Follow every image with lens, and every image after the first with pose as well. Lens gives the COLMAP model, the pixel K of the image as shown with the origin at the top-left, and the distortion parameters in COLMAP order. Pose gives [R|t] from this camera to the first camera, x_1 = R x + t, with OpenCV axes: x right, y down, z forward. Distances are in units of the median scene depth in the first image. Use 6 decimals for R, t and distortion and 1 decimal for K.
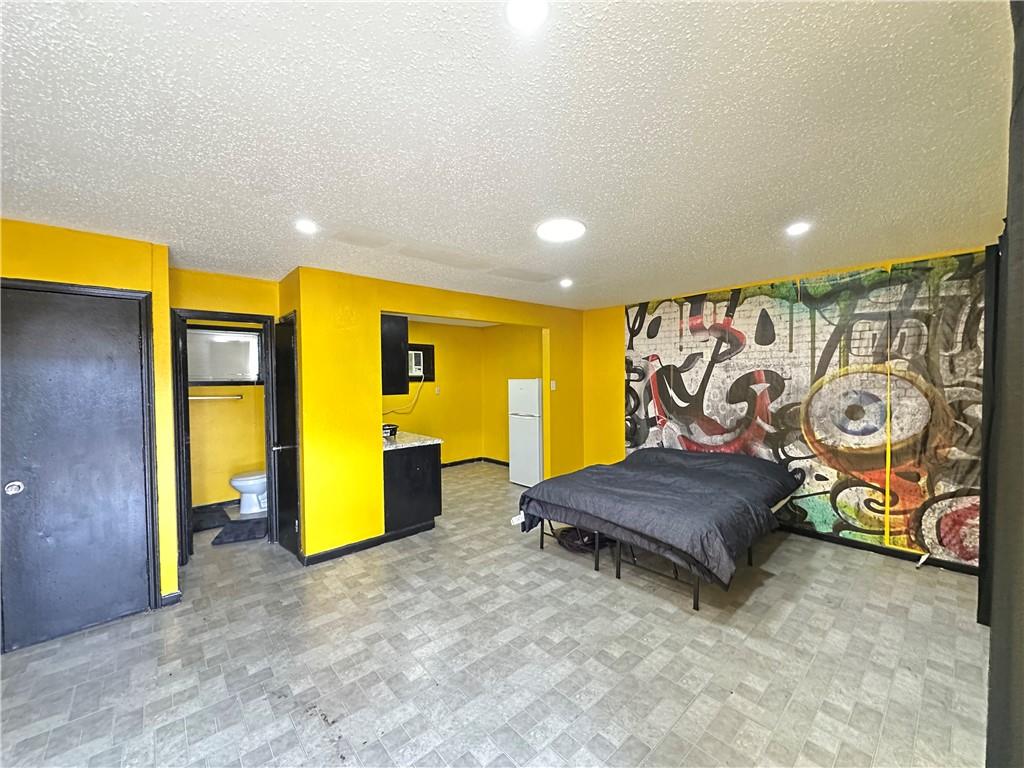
lens RADIAL K [[407.9, 0, 512.0], [0, 407.9, 384.0], [0, 0, 1]] dist [-0.000815, -0.000016]
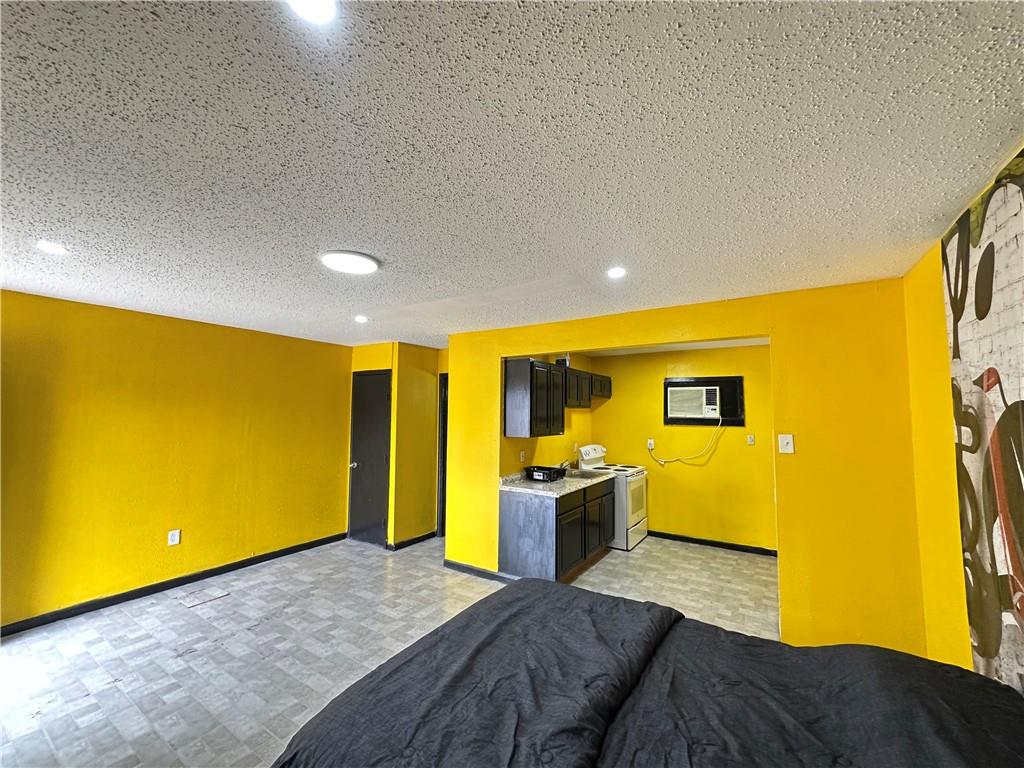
lens RADIAL K [[407.9, 0, 512.0], [0, 407.9, 384.0], [0, 0, 1]] dist [-0.000815, -0.000016]
pose [[0.271008, -0.055628, -0.960968, 0.683394], [-0.032287, 0.997242, -0.066833, -0.034661], [0.962036, 0.049139, 0.268464, 0.708750]]
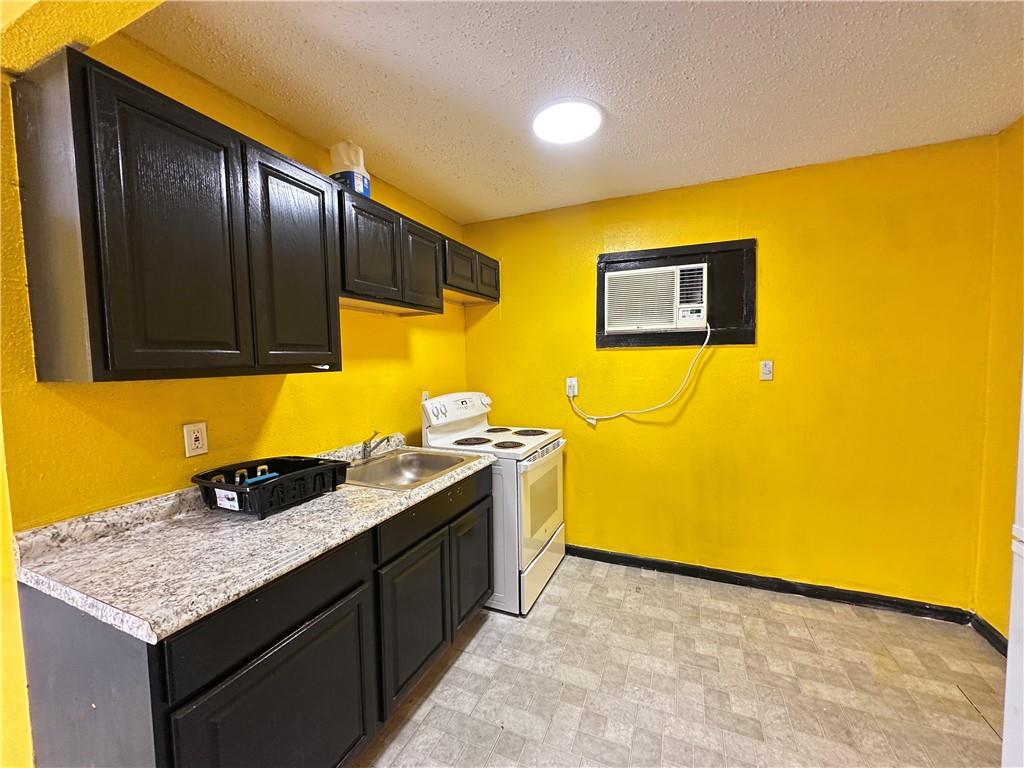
lens RADIAL K [[407.9, 0, 512.0], [0, 407.9, 384.0], [0, 0, 1]] dist [-0.000815, -0.000016]
pose [[0.426646, 0.057752, -0.902573, 0.071241], [-0.004256, 0.998076, 0.061851, 0.012346], [0.904409, -0.022547, 0.426071, 1.142510]]
